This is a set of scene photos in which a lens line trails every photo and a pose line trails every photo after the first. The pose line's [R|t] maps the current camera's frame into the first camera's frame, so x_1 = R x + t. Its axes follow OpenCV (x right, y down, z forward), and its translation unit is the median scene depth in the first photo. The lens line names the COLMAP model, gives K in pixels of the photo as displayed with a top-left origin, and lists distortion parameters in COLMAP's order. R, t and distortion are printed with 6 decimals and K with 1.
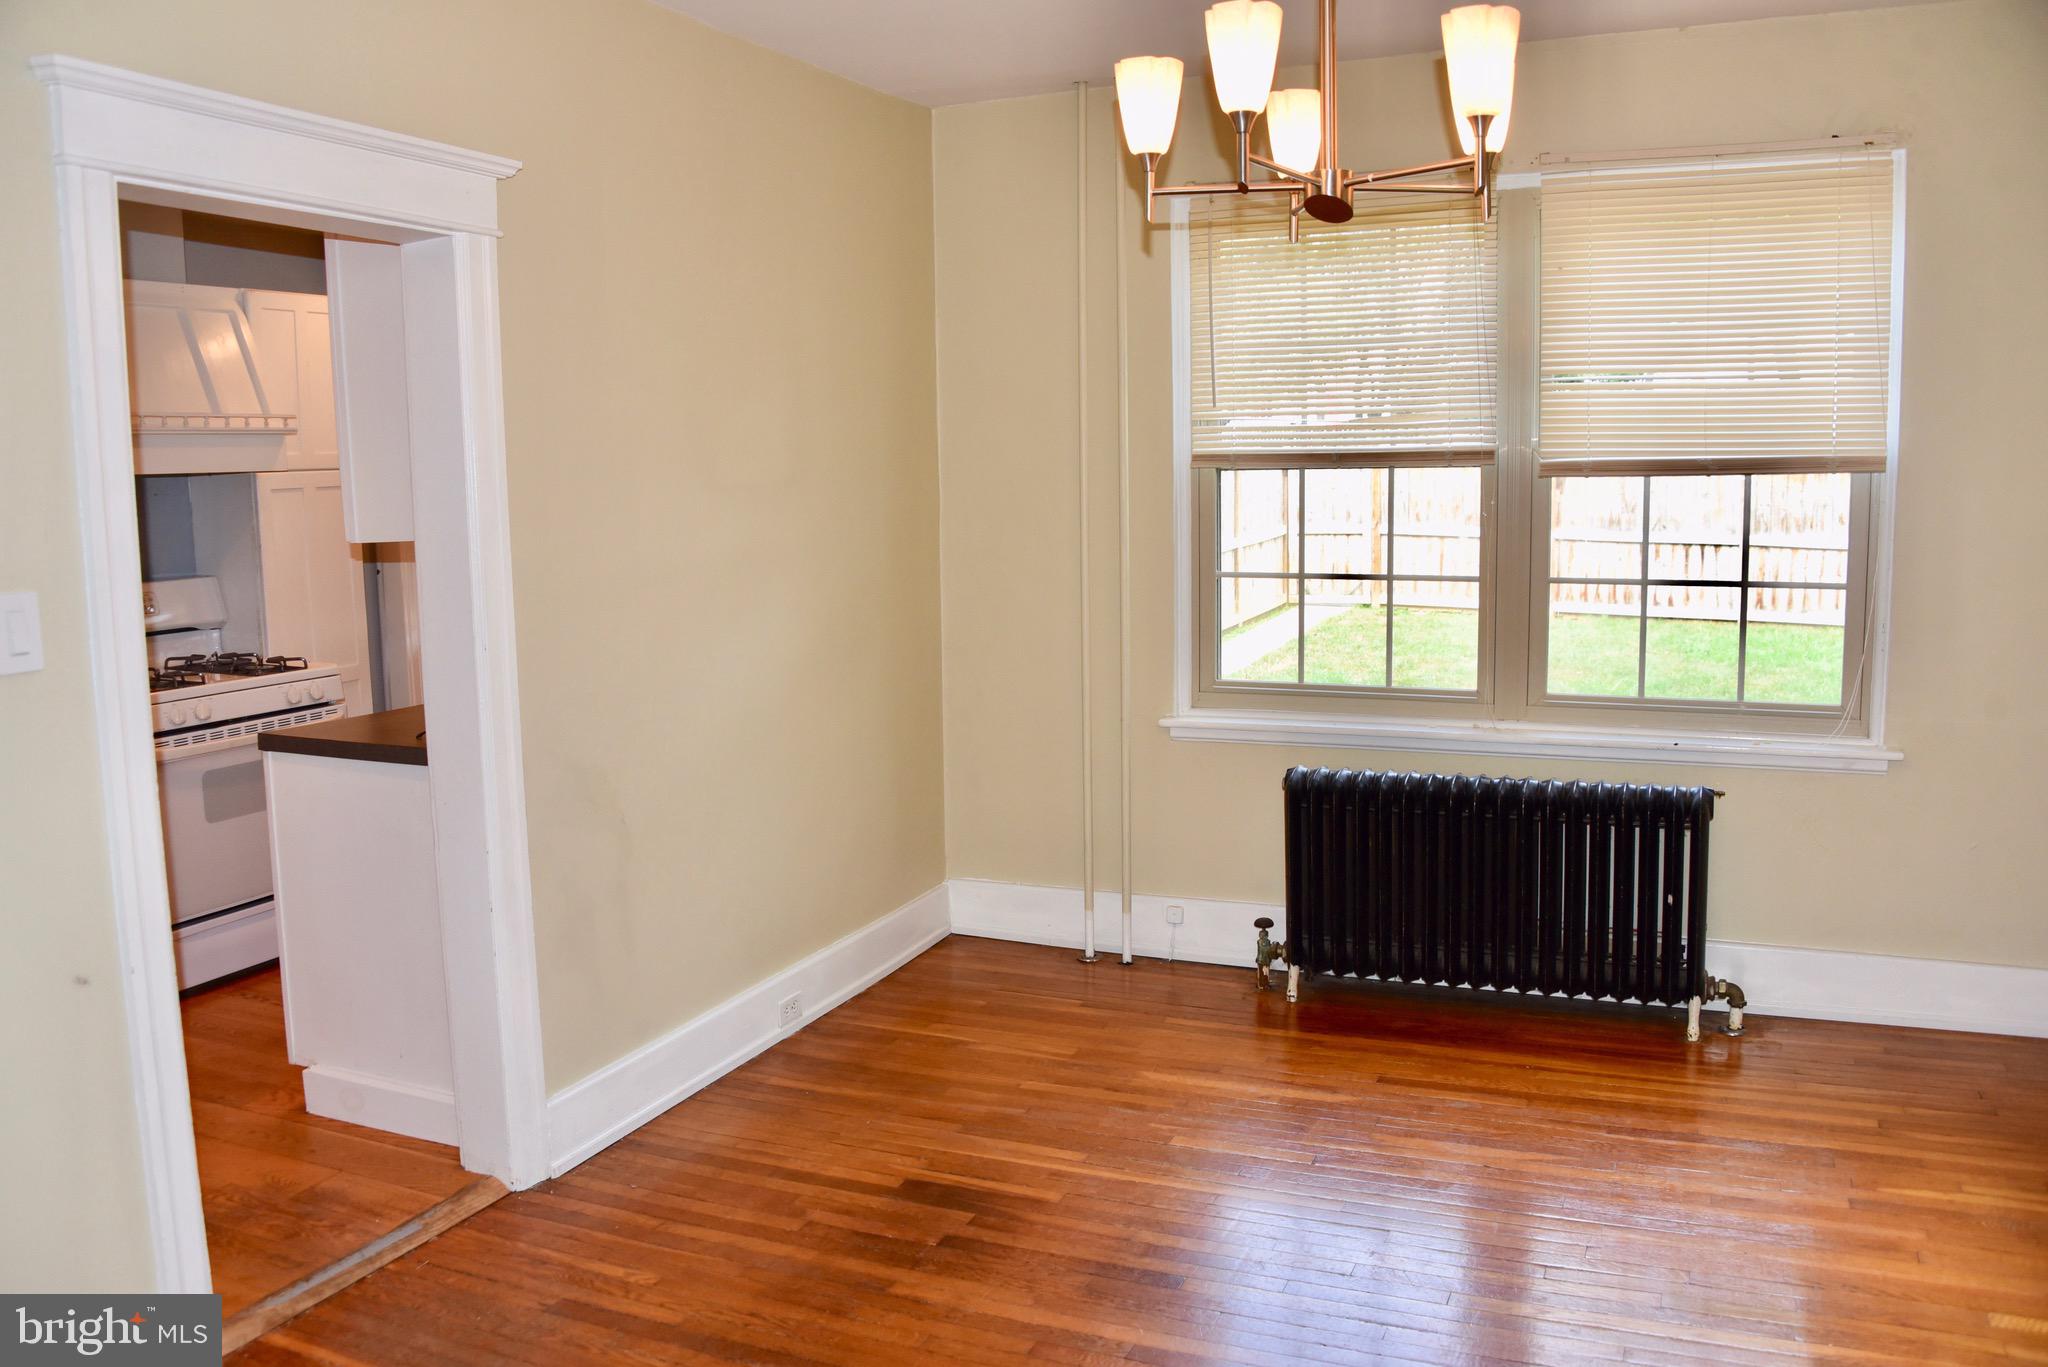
lens RADIAL K [[1635.2, 0, 1019.4], [0, 1635.2, 686.6], [0, 0, 1]] dist [-0.131847, 0.064119]
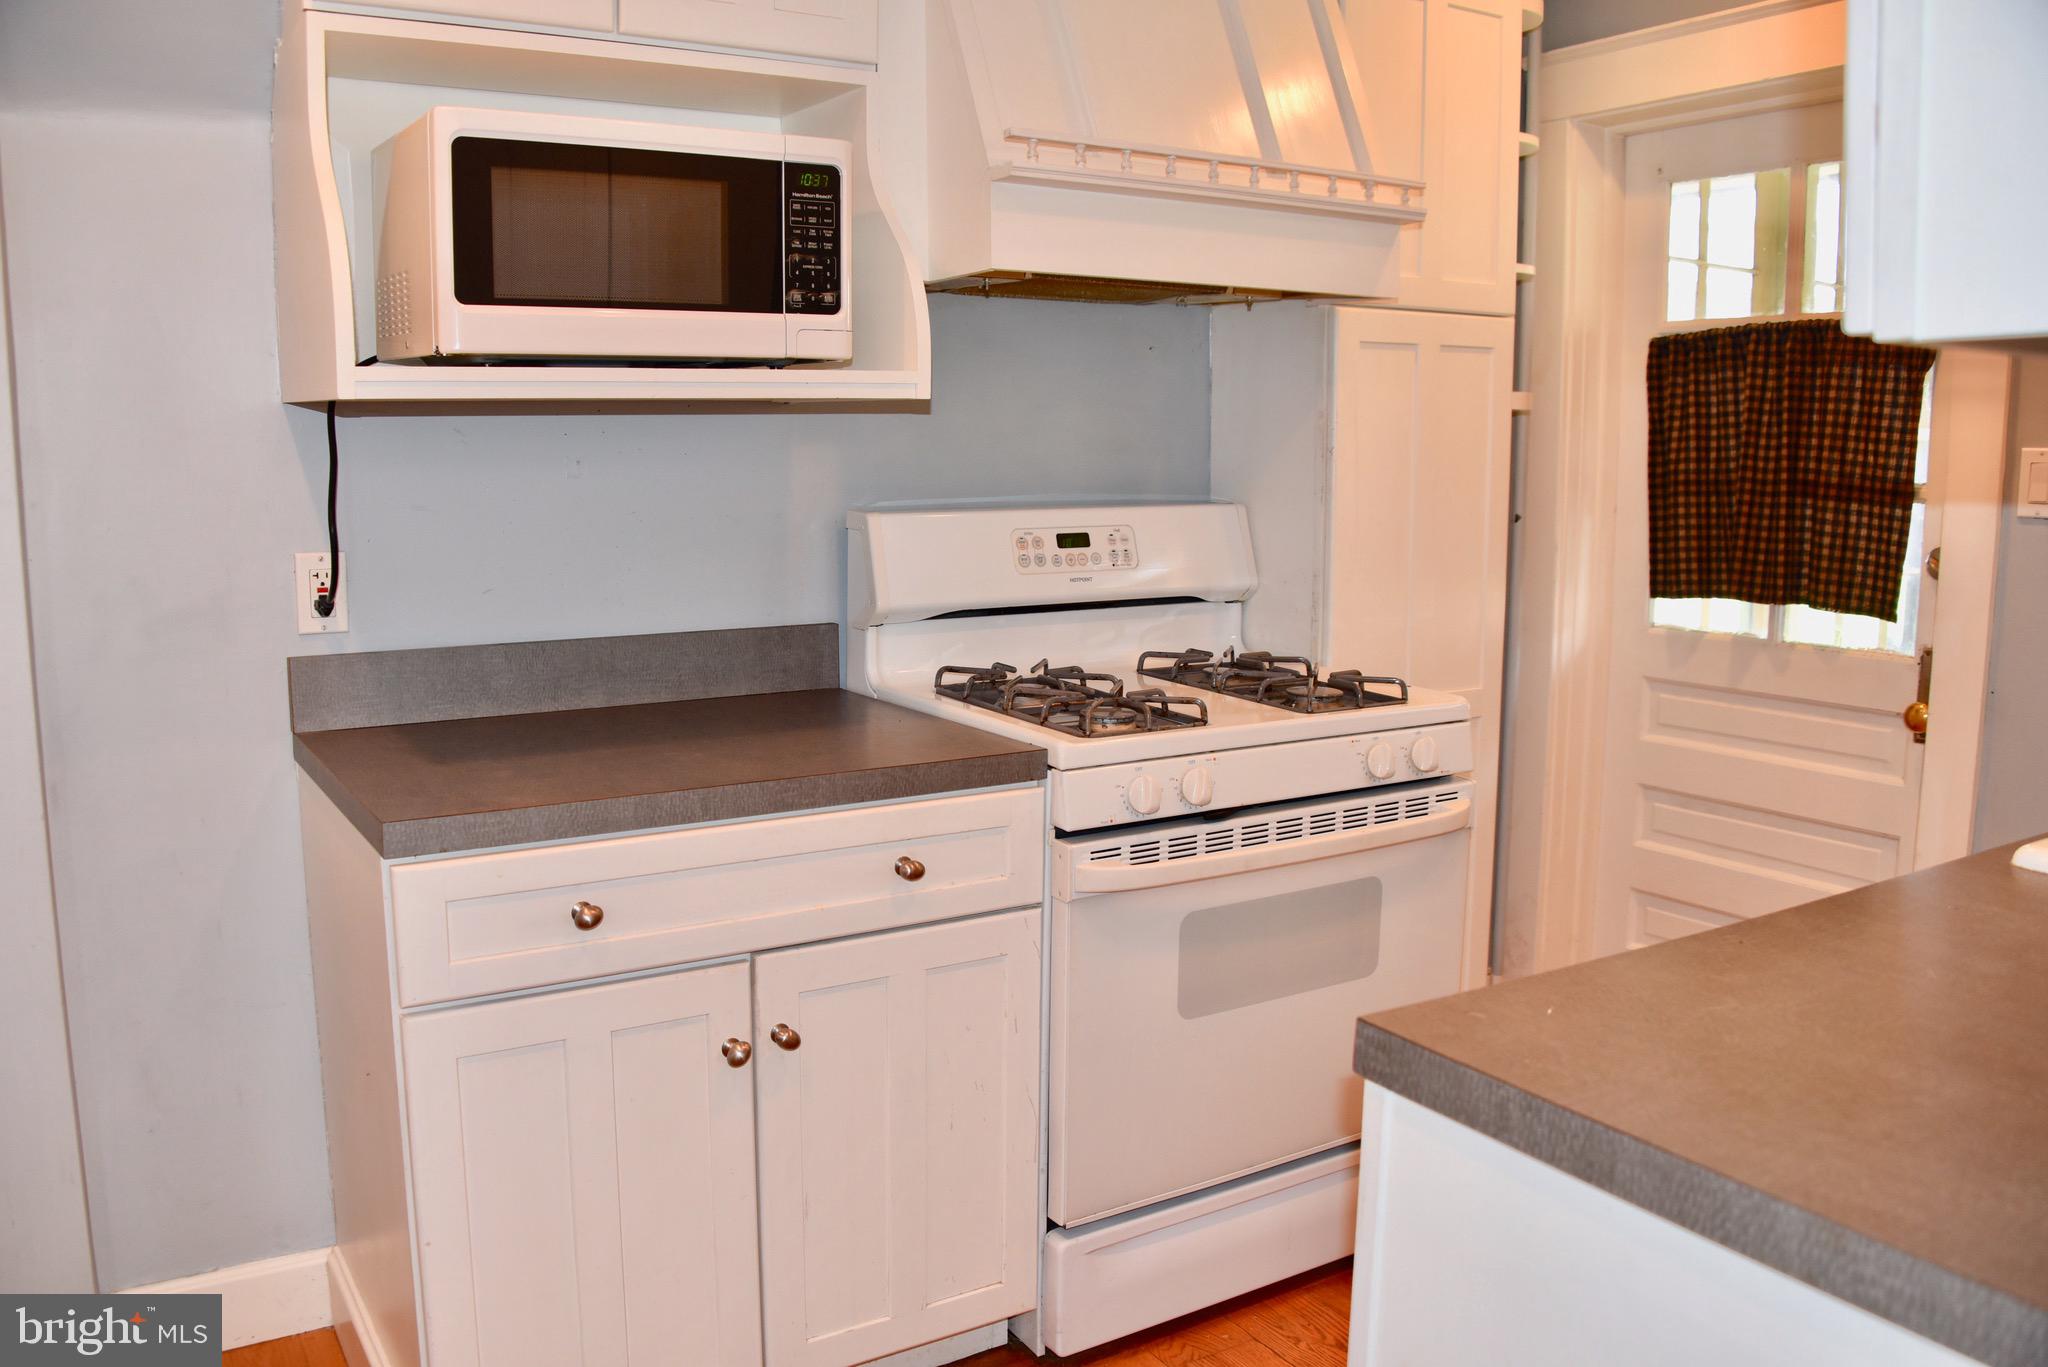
lens RADIAL K [[1635.2, 0, 1019.3], [0, 1635.2, 680.4], [0, 0, 1]] dist [-0.131847, 0.064119]
pose [[0.827128, 0.098203, -0.553367, -0.273527], [-0.089267, 0.995072, 0.043161, -0.029014], [0.554878, 0.013697, 0.831819, 0.528881]]
